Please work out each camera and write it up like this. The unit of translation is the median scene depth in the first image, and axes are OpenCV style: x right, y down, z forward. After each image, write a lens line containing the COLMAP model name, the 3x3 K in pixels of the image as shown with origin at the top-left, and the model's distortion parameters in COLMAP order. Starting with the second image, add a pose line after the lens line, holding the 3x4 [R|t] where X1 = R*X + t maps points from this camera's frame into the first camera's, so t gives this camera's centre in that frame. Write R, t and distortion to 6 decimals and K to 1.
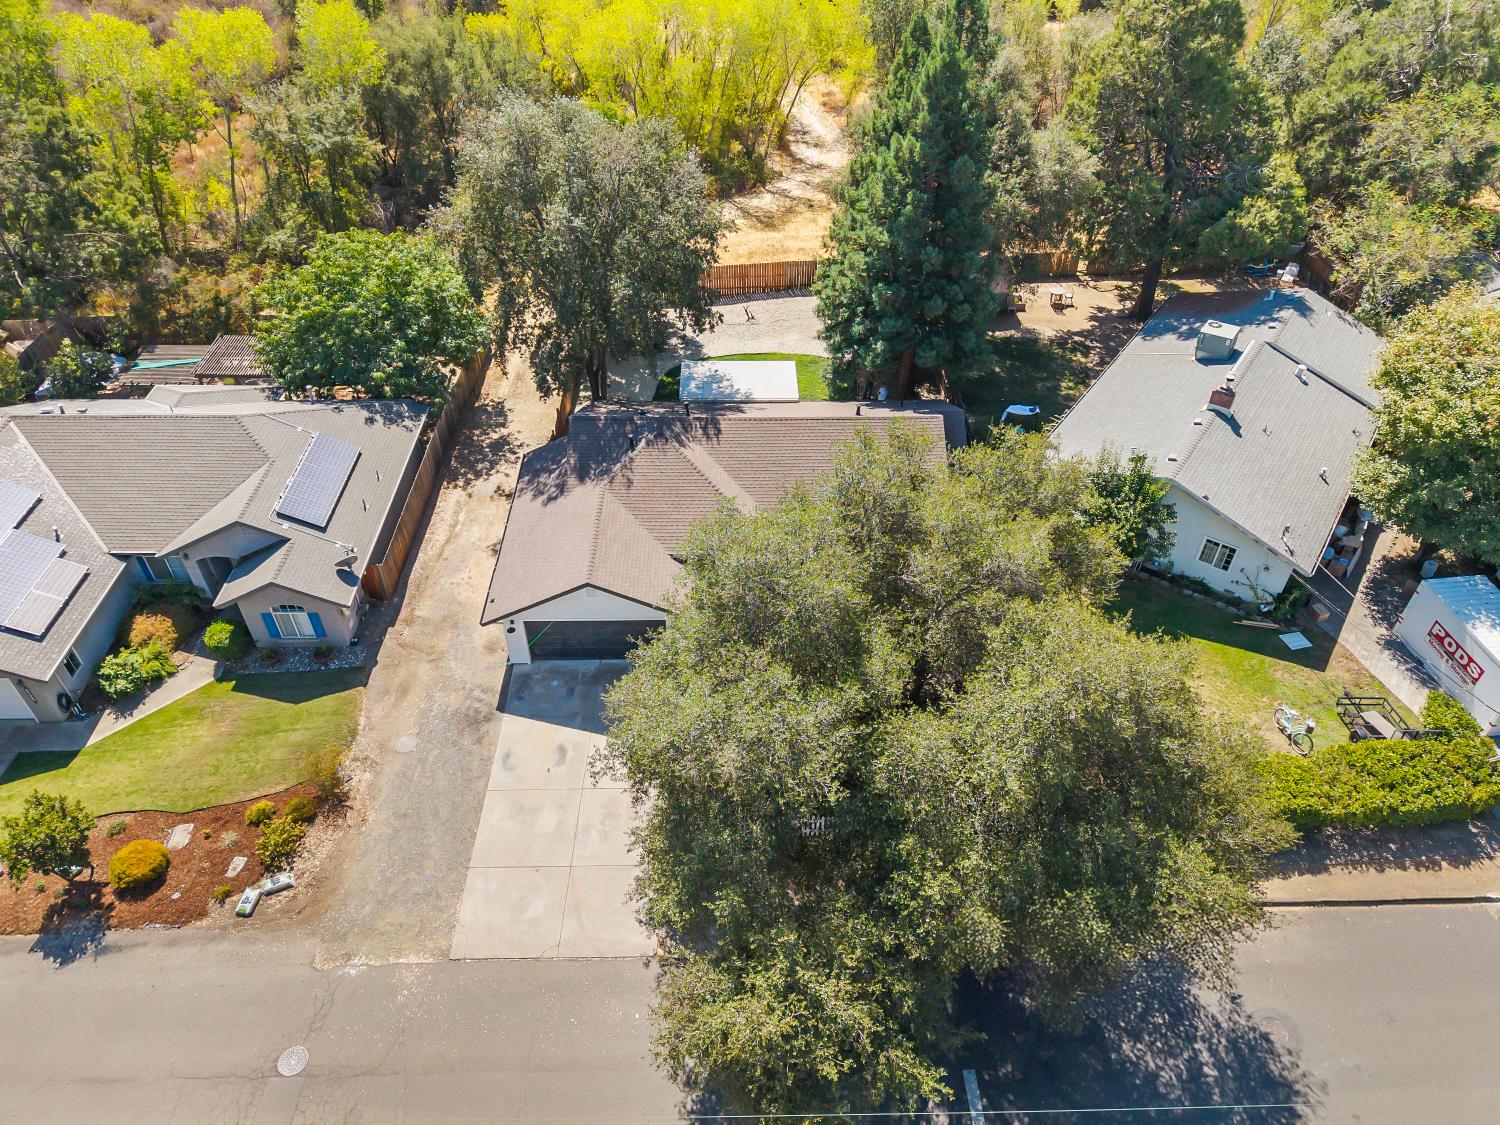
lens RADIAL K [[1002.2, 0, 750.0], [0, 1002.2, 562.5], [0, 0, 1]] dist [0.030736, -0.026432]
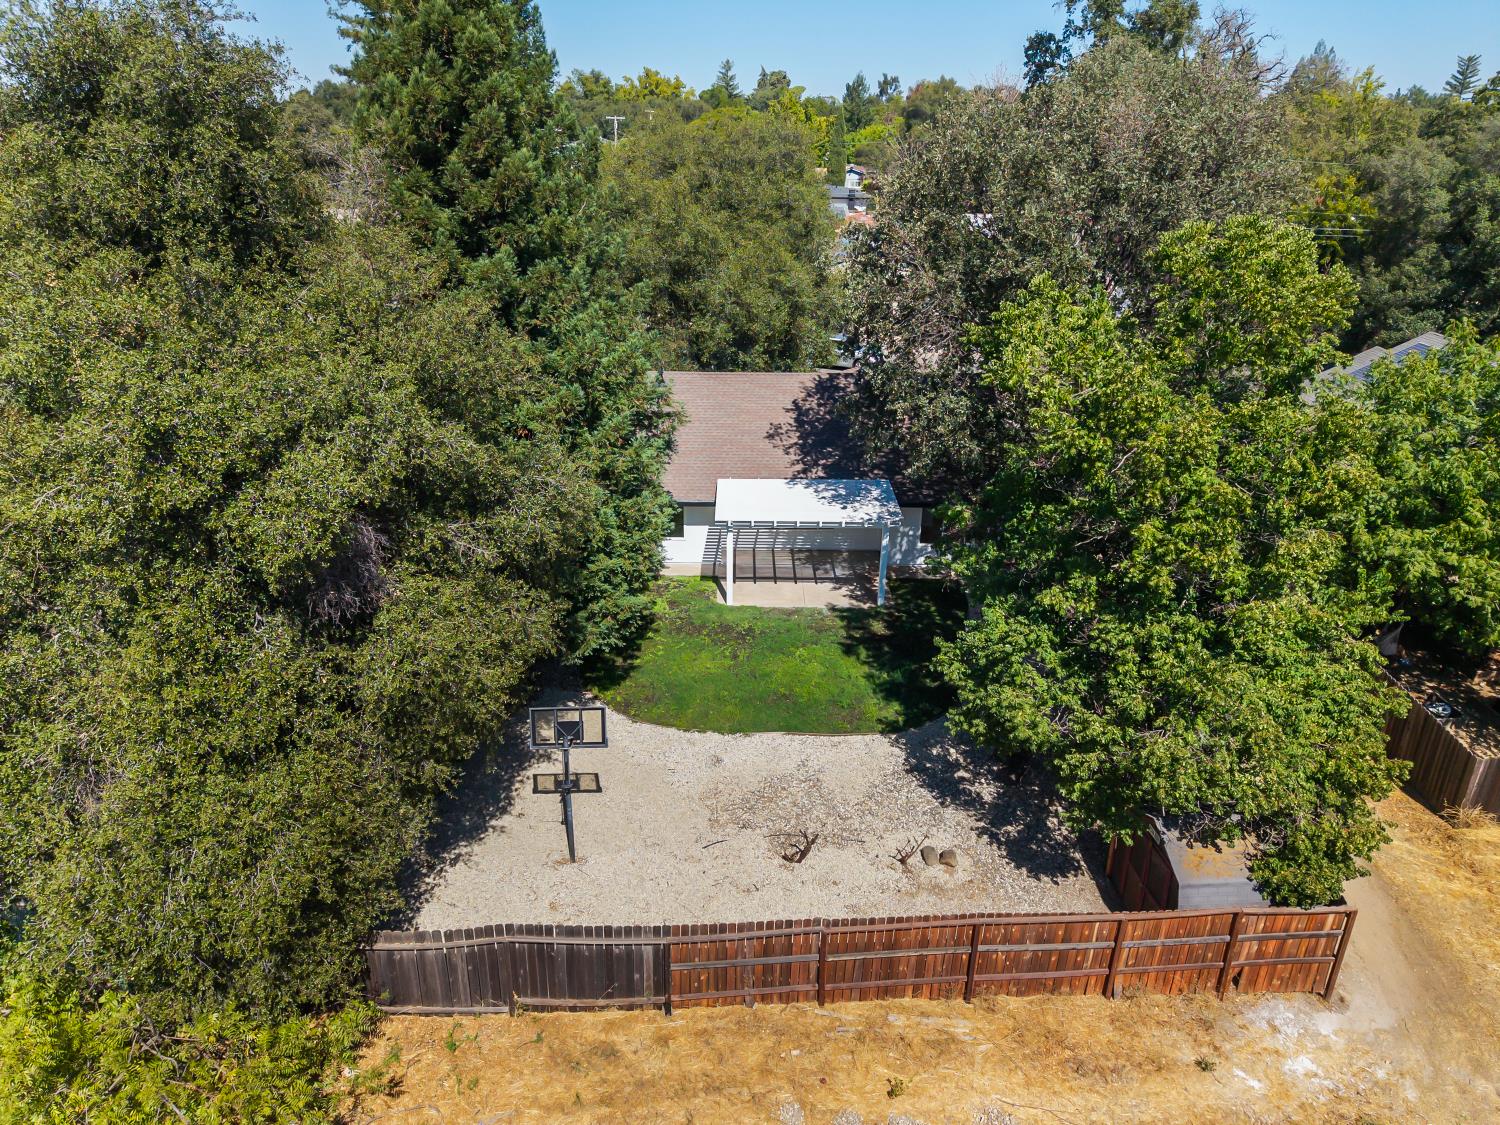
lens RADIAL K [[1002.6, 0, 746.5], [0, 1002.6, 561.1], [0, 0, 1]] dist [0.123888, -0.213740]
pose [[-0.999655, -0.025964, 0.003853, 0.027699], [-0.007821, 0.434725, 0.900529, -0.848293], [-0.025057, 0.900189, -0.434778, 1.492504]]
